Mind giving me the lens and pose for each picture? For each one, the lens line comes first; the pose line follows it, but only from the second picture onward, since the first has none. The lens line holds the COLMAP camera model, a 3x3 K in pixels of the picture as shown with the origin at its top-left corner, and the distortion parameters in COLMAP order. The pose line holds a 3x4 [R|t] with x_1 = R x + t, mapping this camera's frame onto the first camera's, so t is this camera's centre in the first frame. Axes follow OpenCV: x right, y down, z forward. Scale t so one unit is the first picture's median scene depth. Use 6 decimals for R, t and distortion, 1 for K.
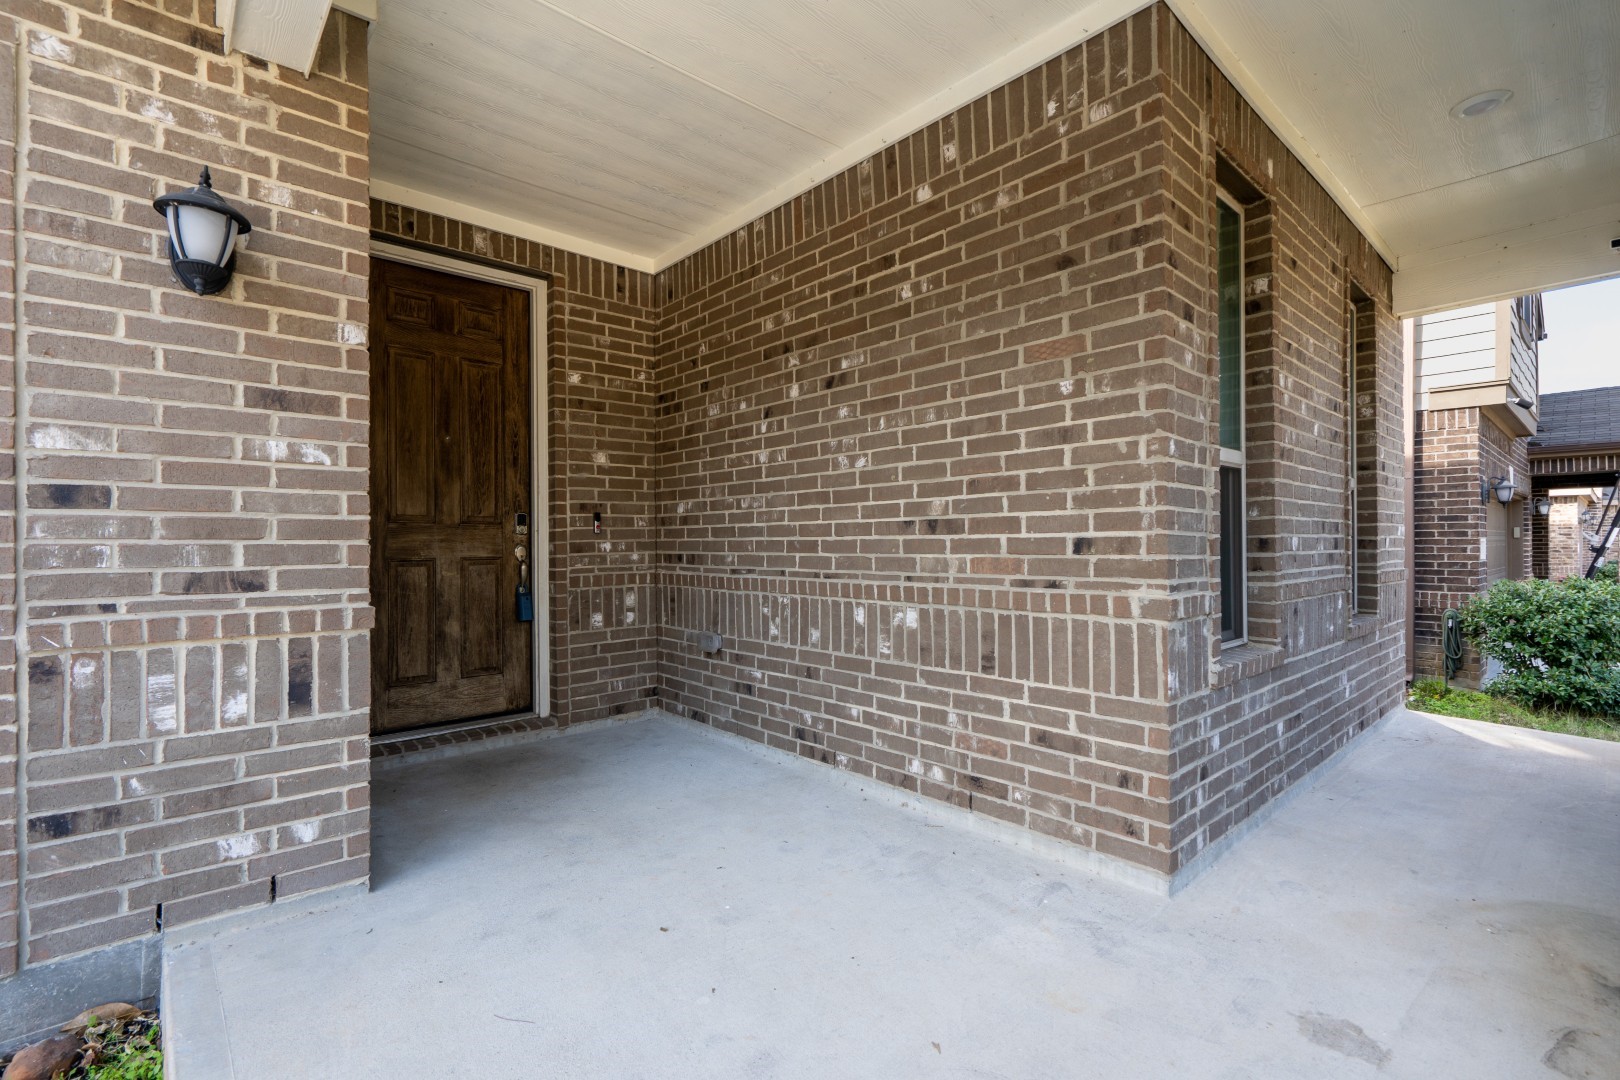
lens RADIAL K [[728.4, 0, 817.3], [0, 728.4, 539.3], [0, 0, 1]] dist [-0.009355, 0.005502]
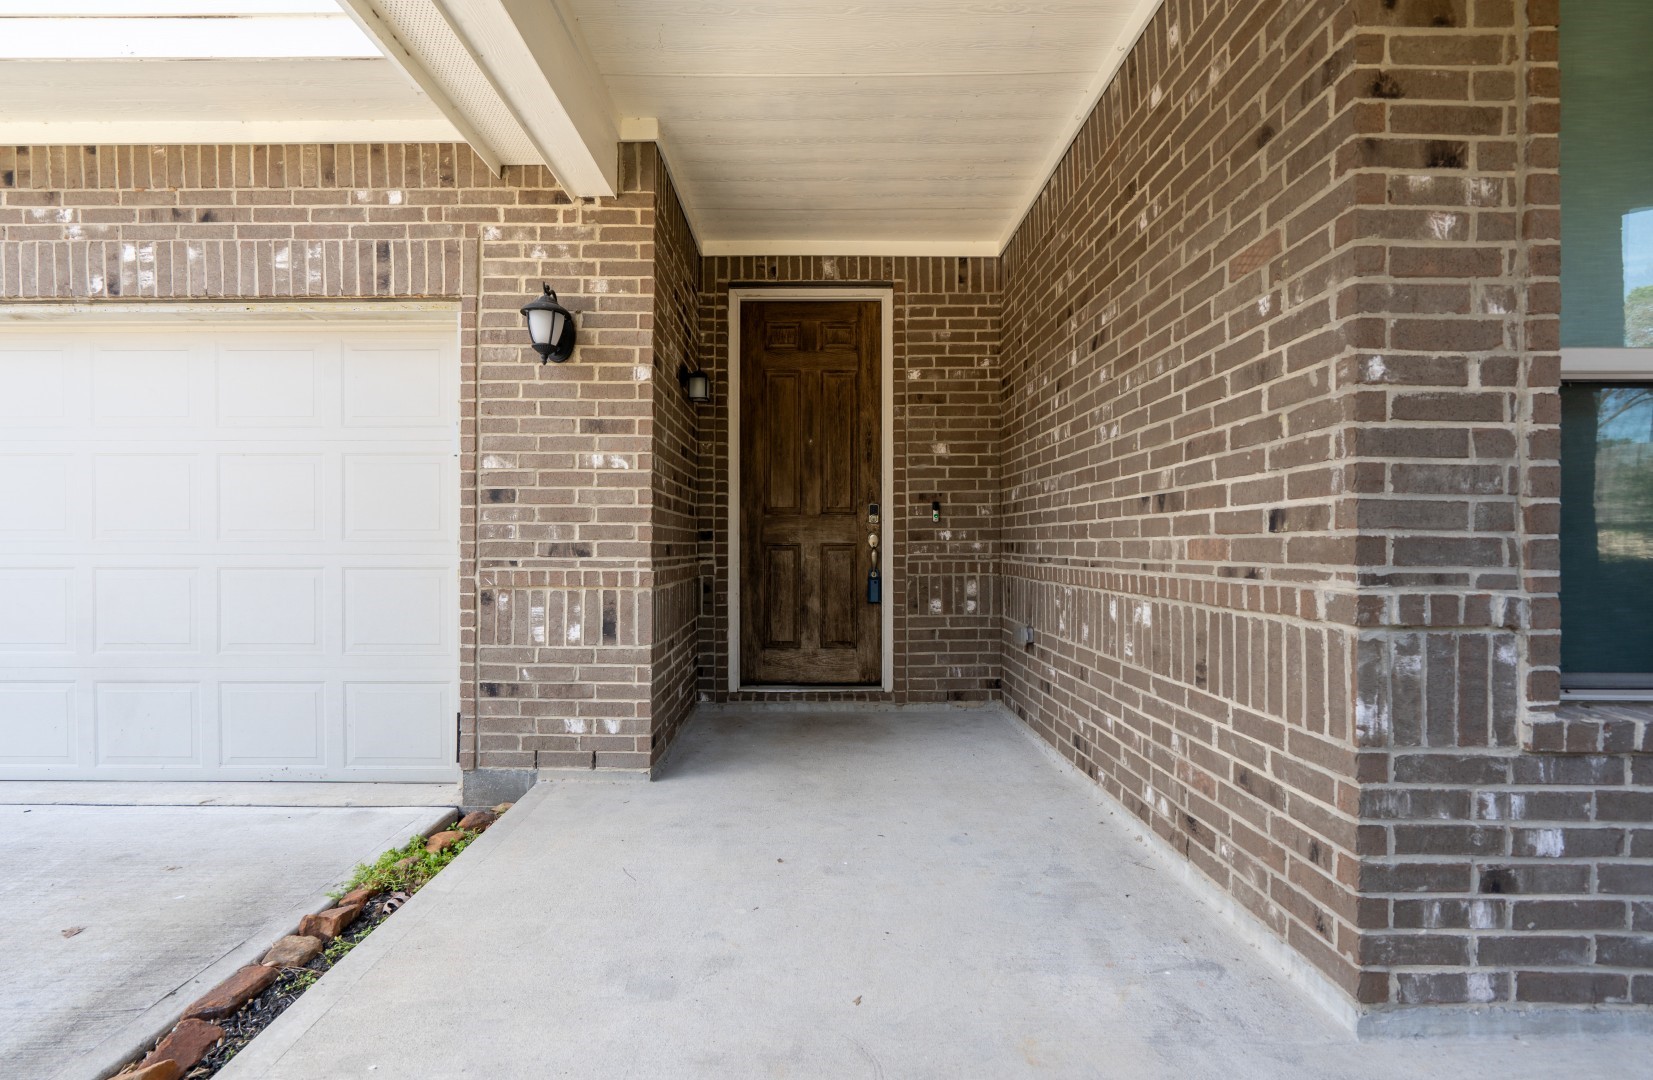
lens RADIAL K [[786.5, 0, 826.5], [0, 786.5, 540.0], [0, 0, 1]] dist [-0.000006, 0.000595]
pose [[0.741829, 0.001796, -0.670586, 0.555991], [-0.002493, 0.999997, -0.000079, 0.030082], [0.670584, 0.001730, 0.741831, 0.113236]]
